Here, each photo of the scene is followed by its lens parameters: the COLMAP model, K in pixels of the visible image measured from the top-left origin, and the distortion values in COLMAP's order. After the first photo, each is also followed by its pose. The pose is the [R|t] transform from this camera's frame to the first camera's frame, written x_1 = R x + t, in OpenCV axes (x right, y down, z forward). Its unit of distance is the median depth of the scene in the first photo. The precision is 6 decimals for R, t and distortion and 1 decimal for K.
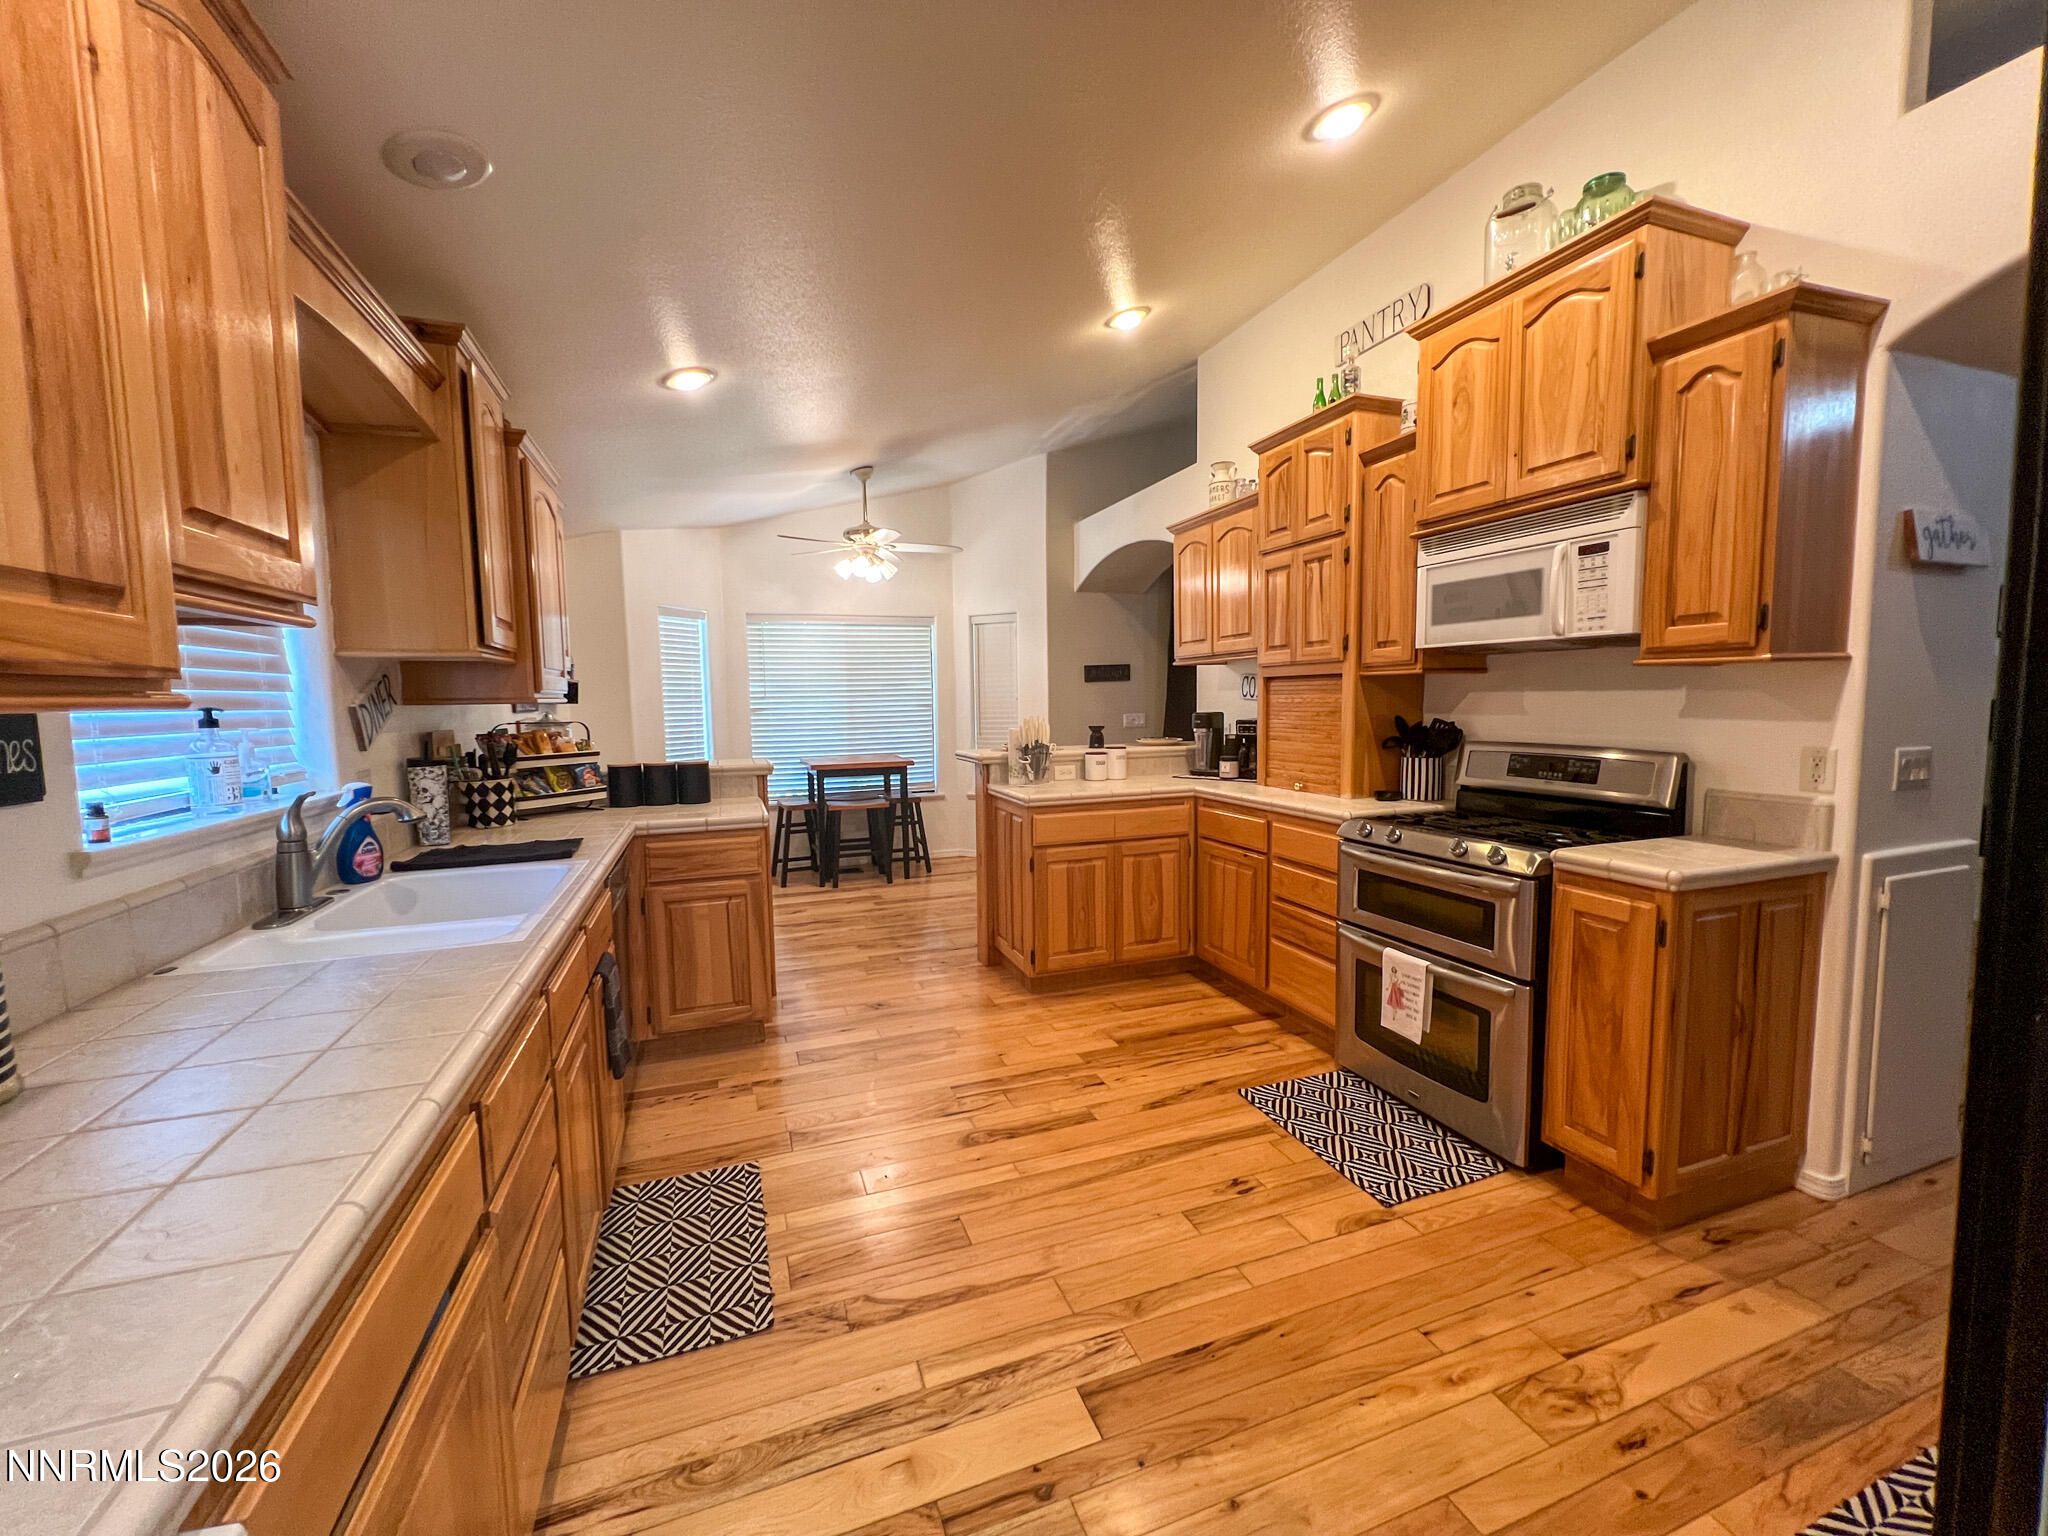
lens RADIAL K [[820.3, 0, 1022.1], [0, 820.3, 763.6], [0, 0, 1]] dist [-0.002146, 0.000742]
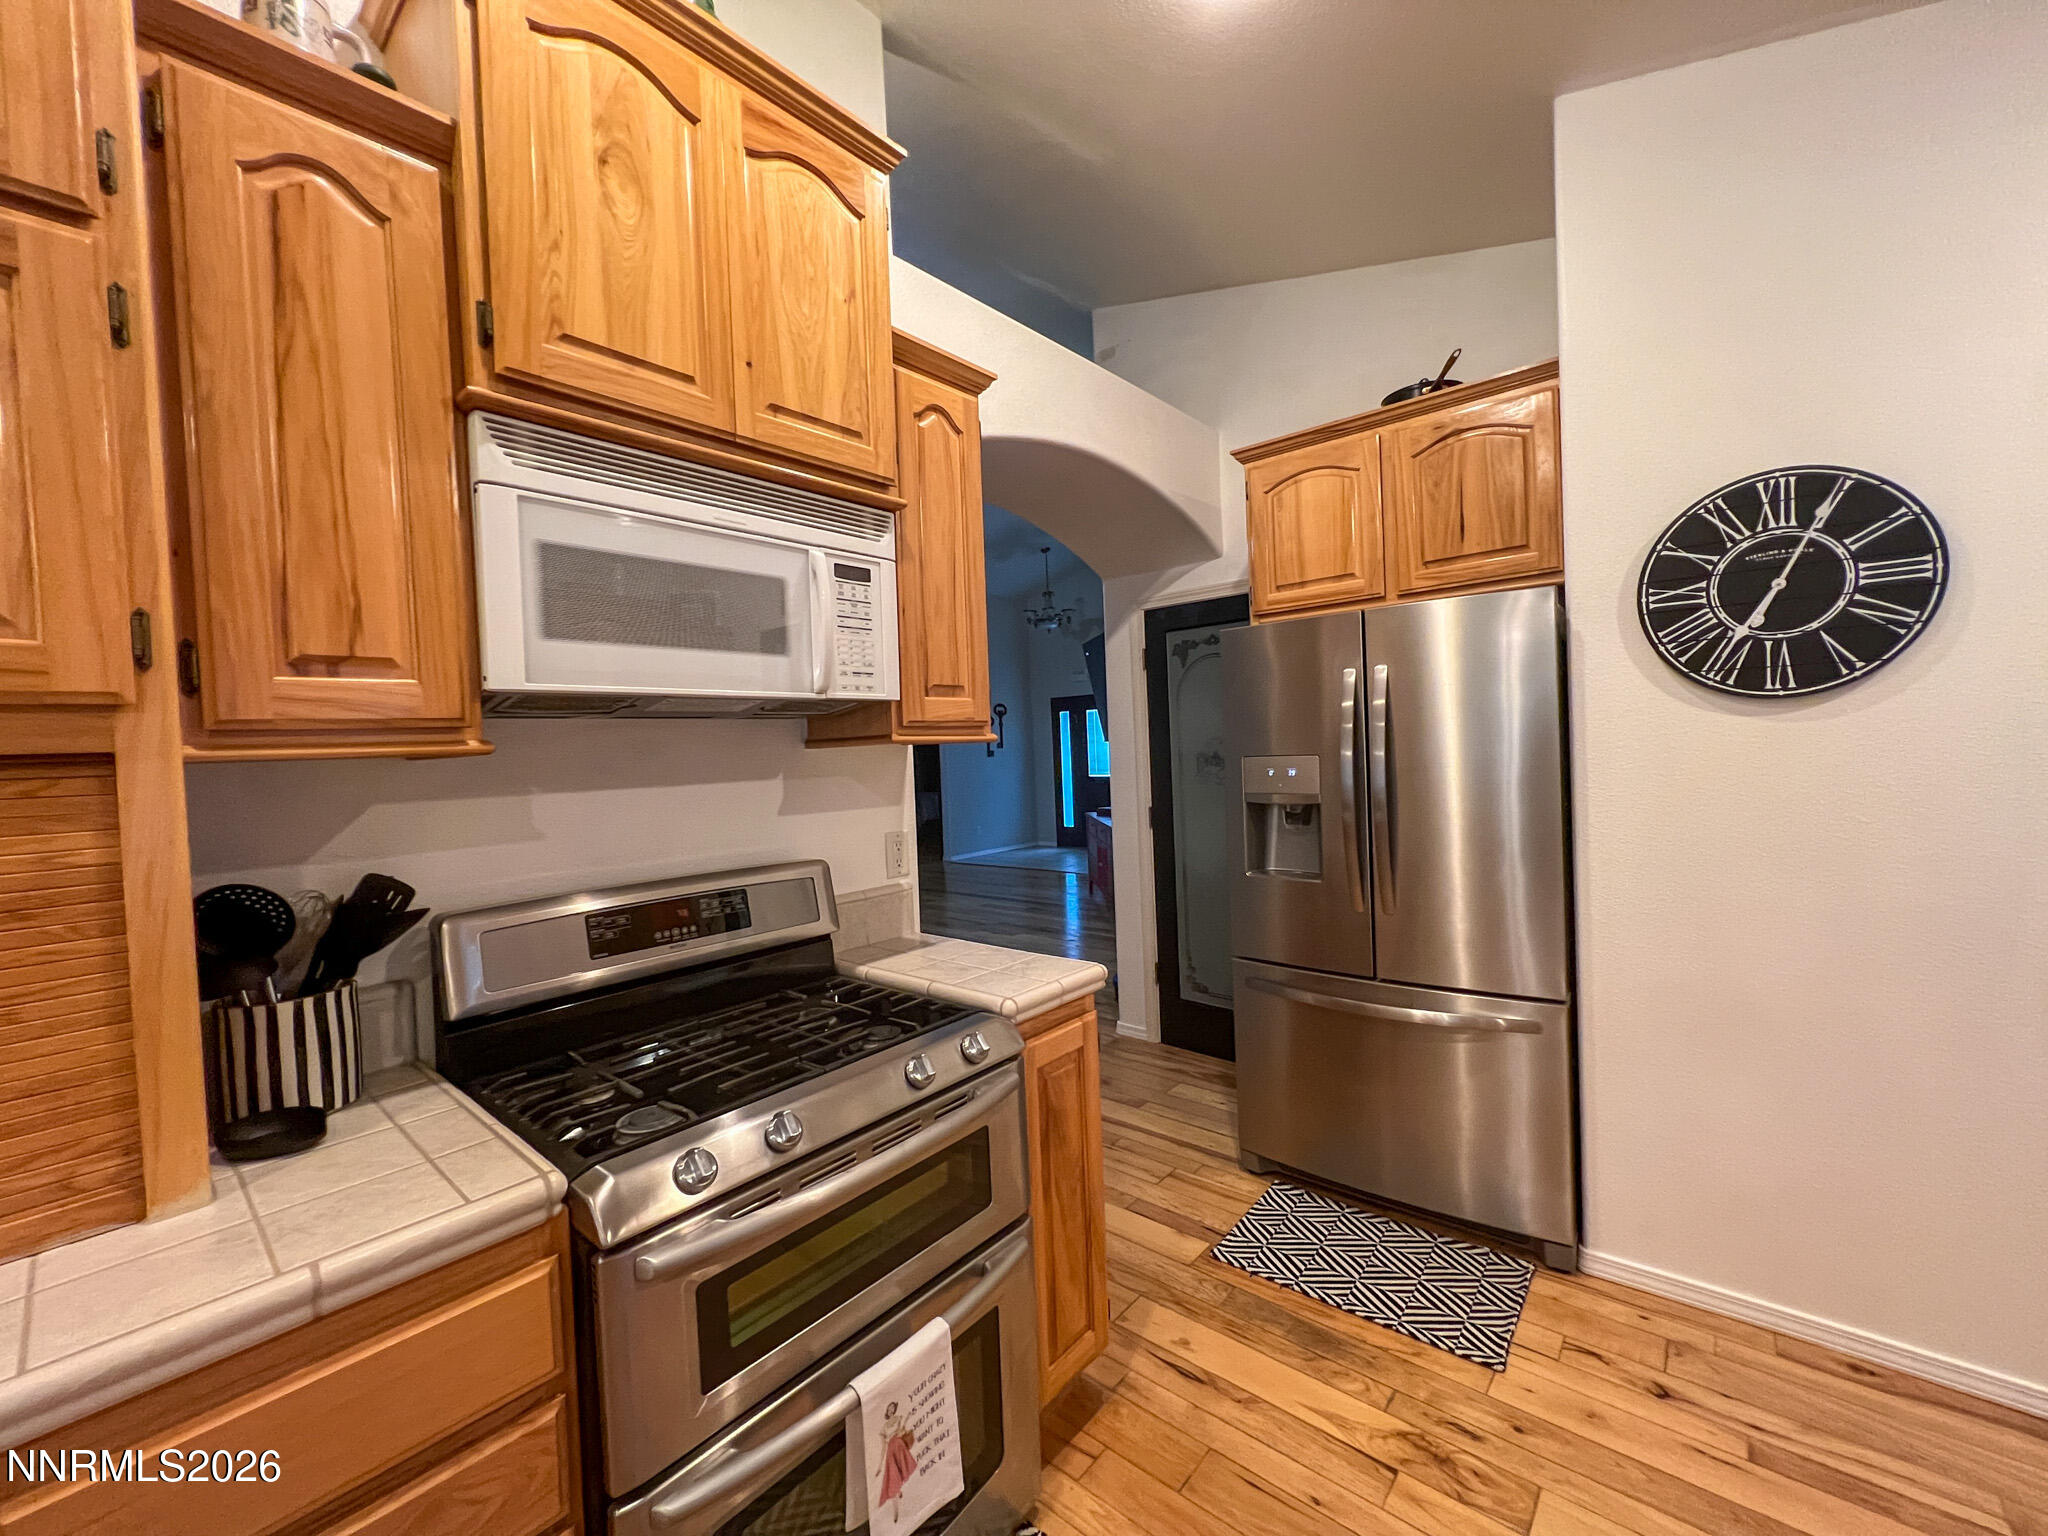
lens RADIAL K [[820.3, 0, 1023.9], [0, 820.3, 766.9], [0, 0, 1]] dist [-0.002146, 0.000742]
pose [[-0.482524, 0.016257, 0.875732, 0.024222], [0.119240, 0.991739, 0.047290, -0.099696], [-0.867729, 0.127240, -0.480476, 1.052293]]
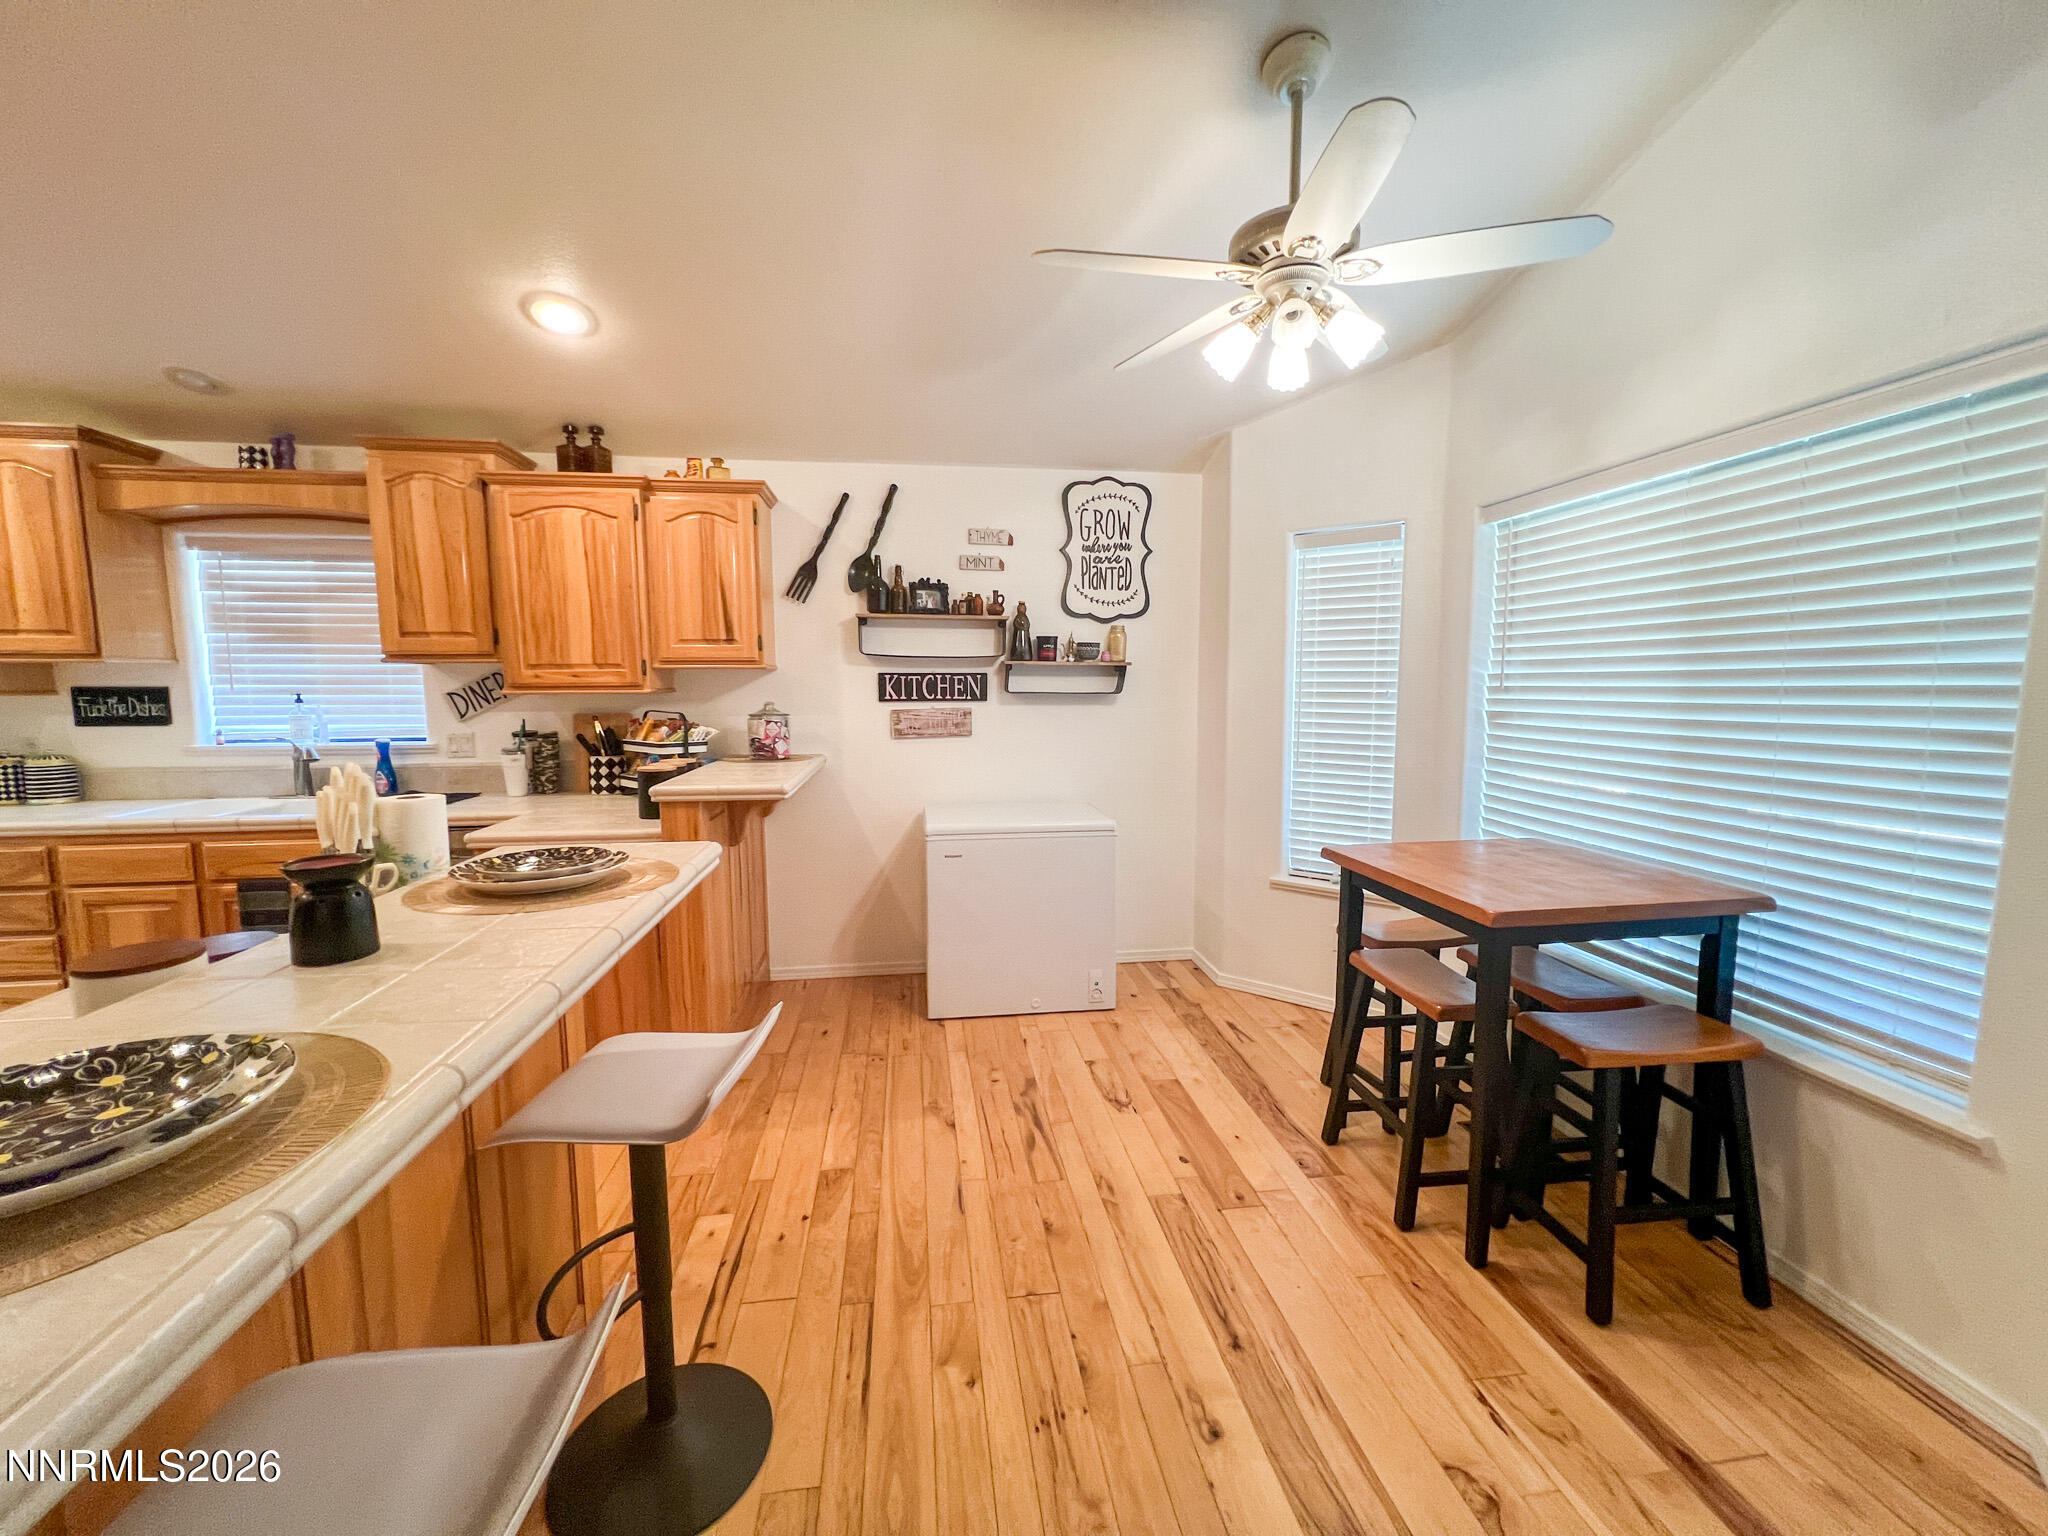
lens RADIAL K [[816.7, 0, 1017.9], [0, 816.7, 766.4], [0, 0, 1]] dist [-0.000945, 0.000647]
pose [[-0.216557, 0.116097, -0.969342, 0.422266], [-0.075070, 0.987984, 0.135101, -0.186604], [0.973380, 0.102025, -0.205239, 1.976153]]
